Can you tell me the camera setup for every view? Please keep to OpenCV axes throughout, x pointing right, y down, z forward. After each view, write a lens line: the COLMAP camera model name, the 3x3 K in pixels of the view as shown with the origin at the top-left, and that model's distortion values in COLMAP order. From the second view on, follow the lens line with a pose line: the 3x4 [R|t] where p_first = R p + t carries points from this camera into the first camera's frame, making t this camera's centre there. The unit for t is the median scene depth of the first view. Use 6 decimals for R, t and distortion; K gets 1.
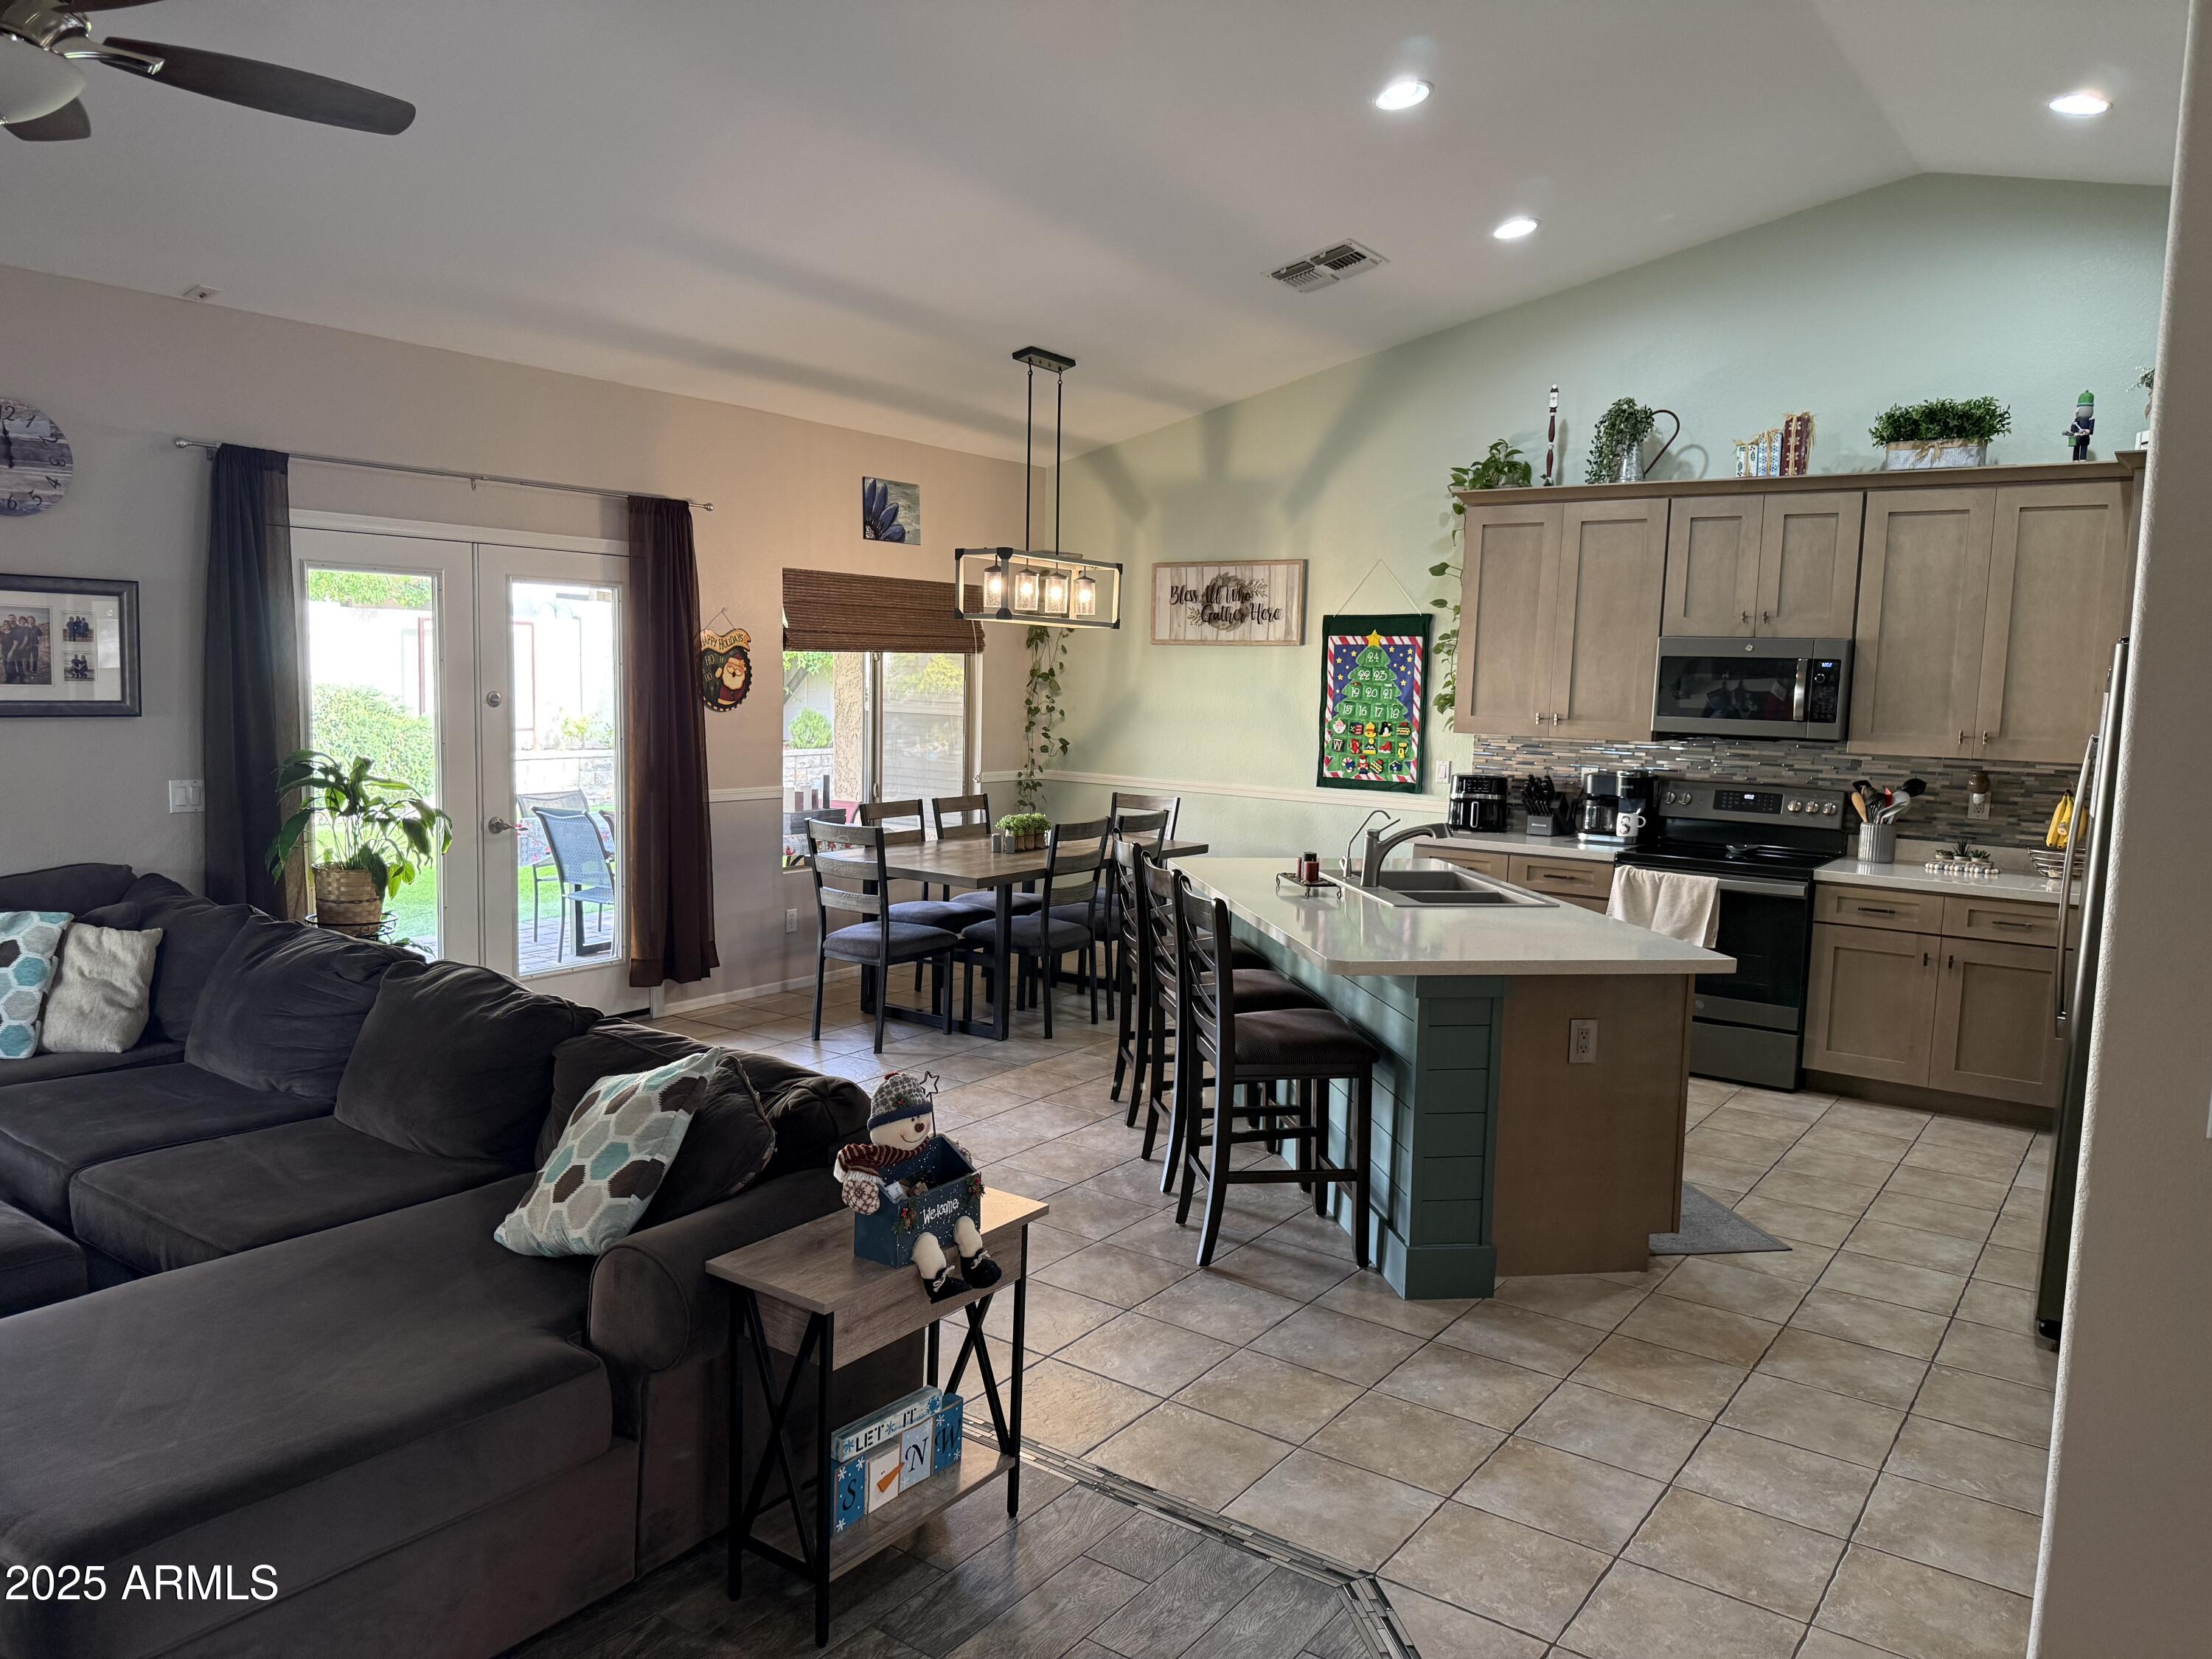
lens RADIAL K [[1551.9, 0, 1106.0], [0, 1551.9, 829.5], [0, 0, 1]] dist [0.004566, -0.000968]
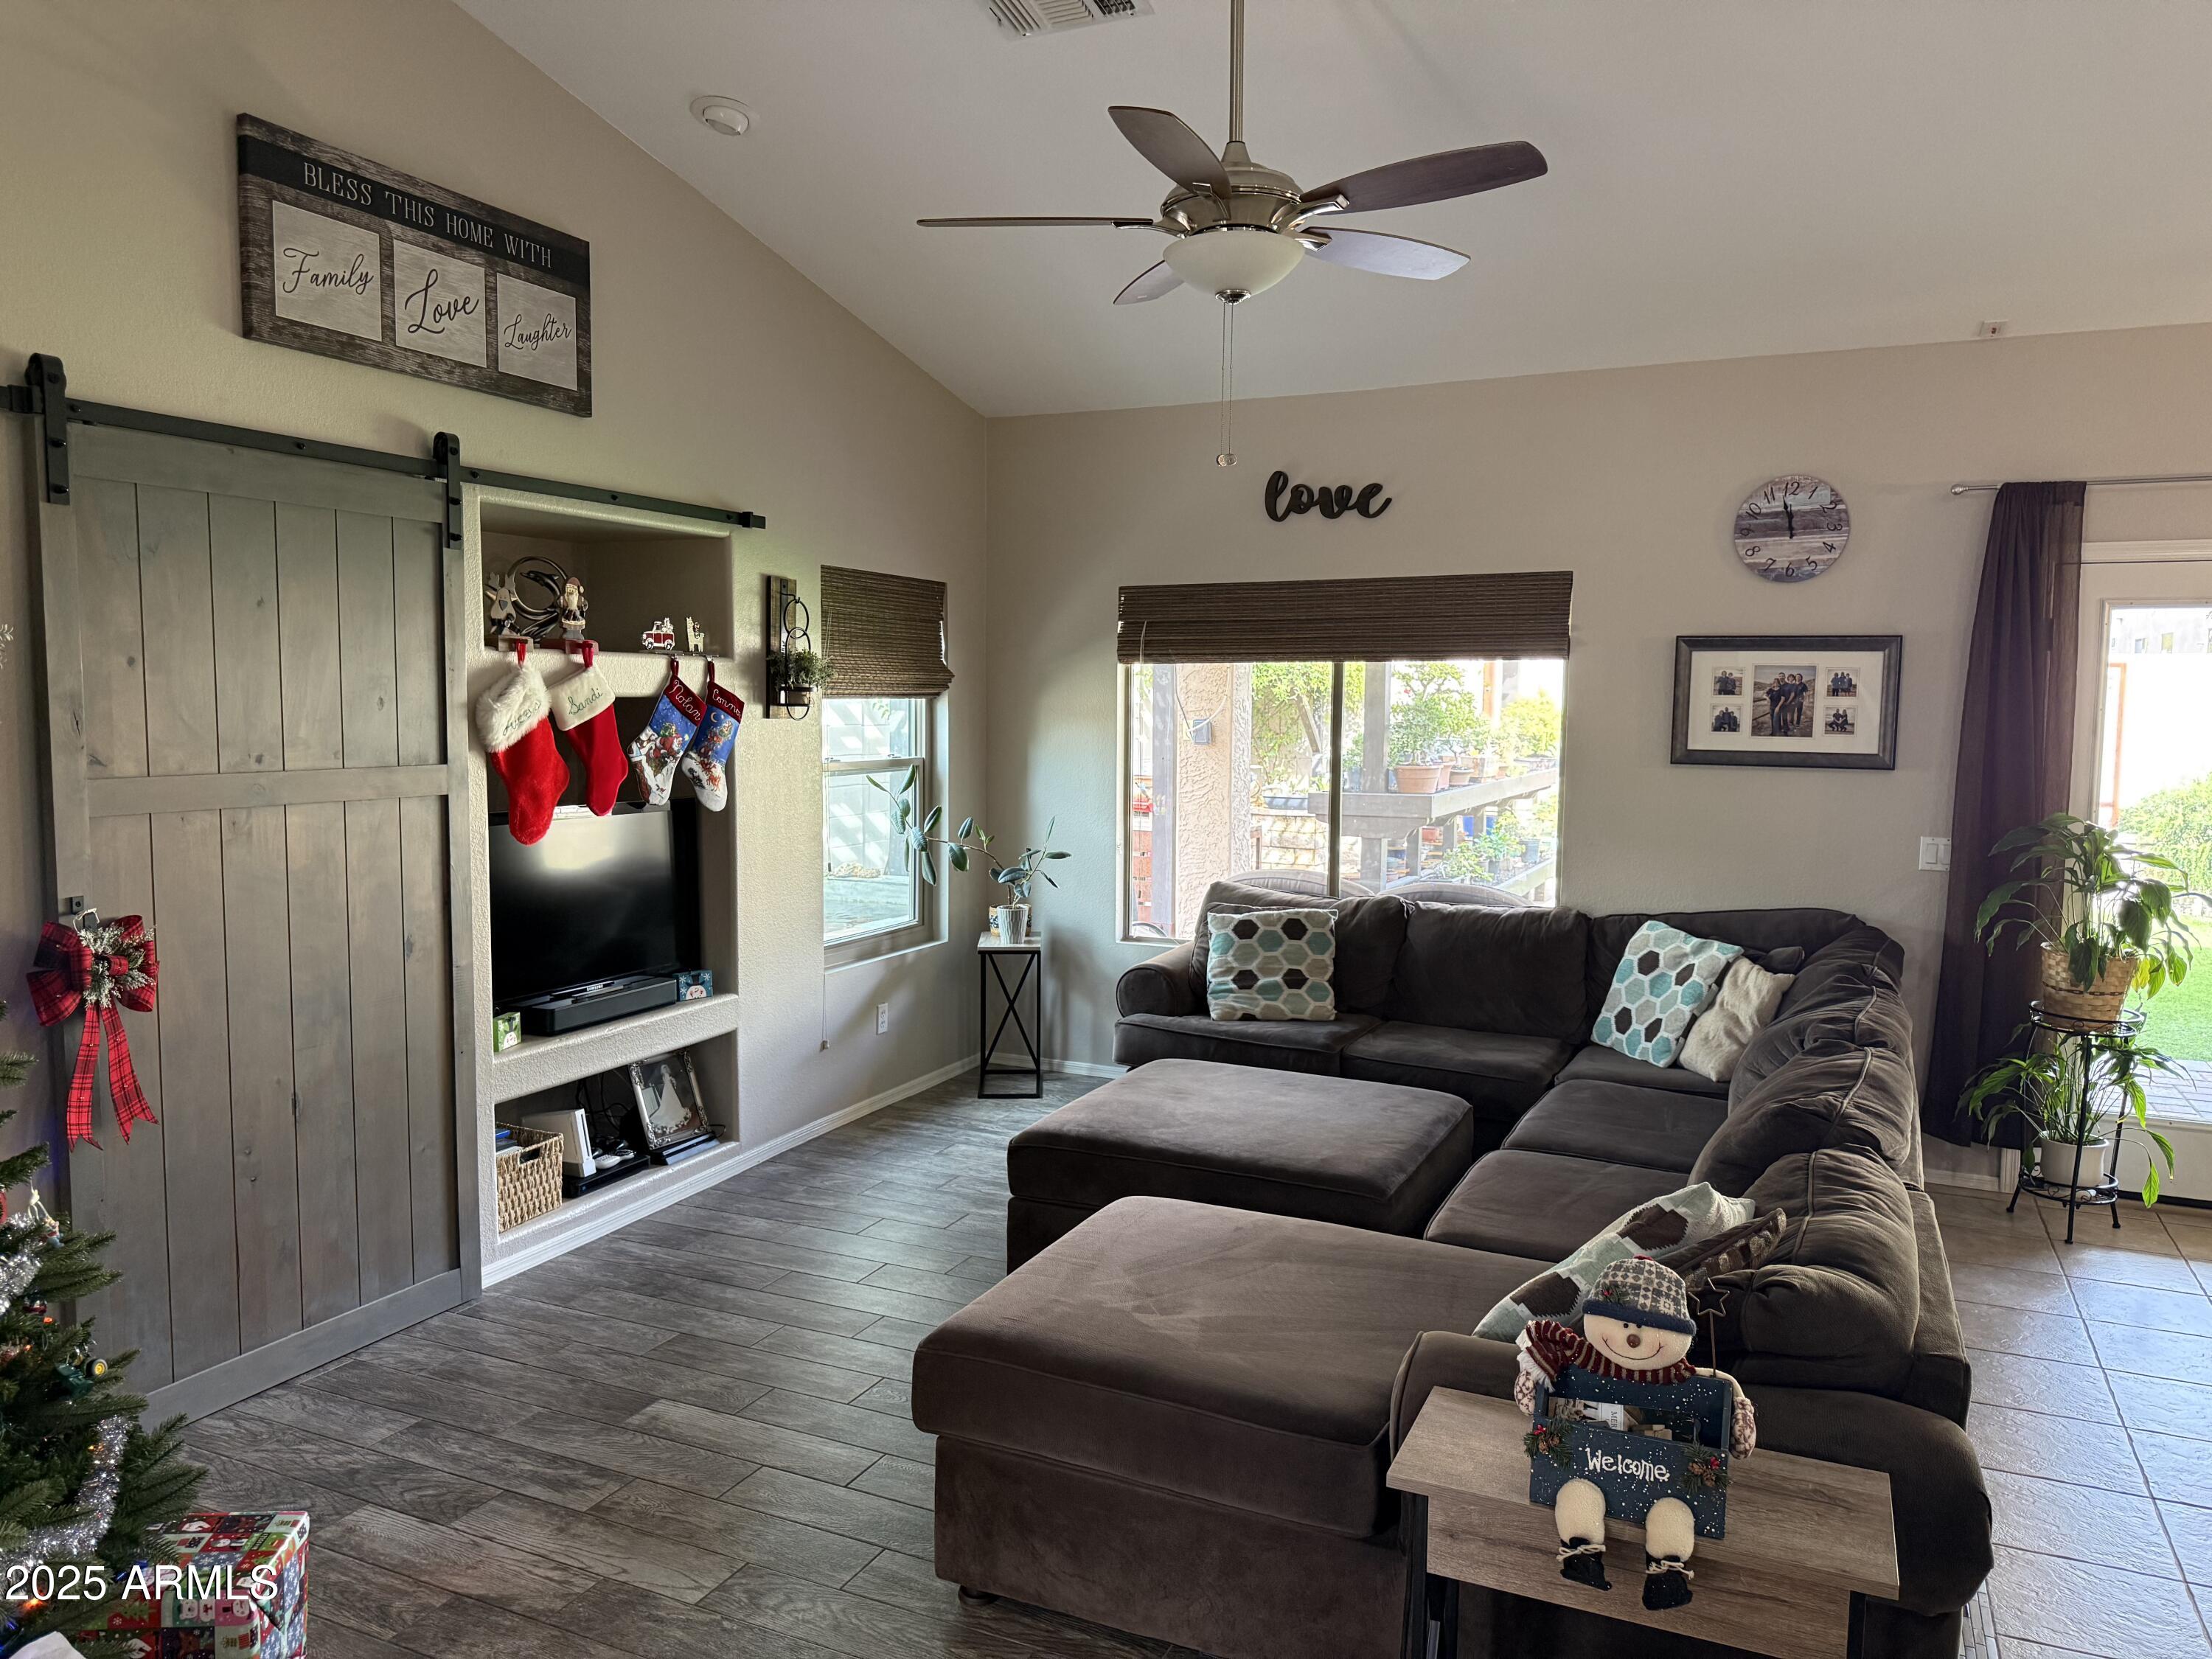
lens RADIAL K [[1551.9, 0, 1106.0], [0, 1551.9, 829.5], [0, 0, 1]] dist [0.004566, -0.000968]
pose [[0.201547, 0.061062, -0.977574, 0.266705], [-0.108218, 0.993333, 0.039735, -0.020594], [0.973482, 0.097783, 0.206811, 0.317453]]
